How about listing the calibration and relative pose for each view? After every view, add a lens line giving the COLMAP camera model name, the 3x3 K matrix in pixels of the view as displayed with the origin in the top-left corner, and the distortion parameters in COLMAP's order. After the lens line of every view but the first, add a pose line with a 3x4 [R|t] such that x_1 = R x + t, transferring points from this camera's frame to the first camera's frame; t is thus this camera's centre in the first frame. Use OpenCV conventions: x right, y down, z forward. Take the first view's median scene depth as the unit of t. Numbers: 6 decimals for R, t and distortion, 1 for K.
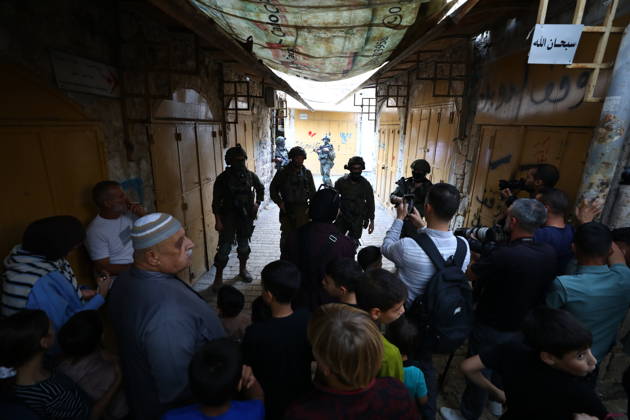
lens RADIAL K [[288.7, 0, 315.0], [0, 288.7, 210.0], [0, 0, 1]] dist [-0.040238, 0.012890]
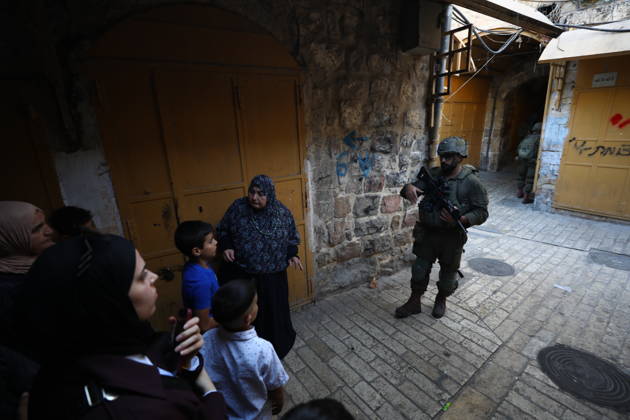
lens RADIAL K [[288.7, 0, 315.0], [0, 288.7, 210.0], [0, 0, 1]] dist [-0.040238, 0.012890]
pose [[0.579617, 0.201155, -0.789672, 0.079811], [-0.190460, 0.975655, 0.108734, -0.100875], [0.792319, 0.087377, 0.603818, 0.428588]]
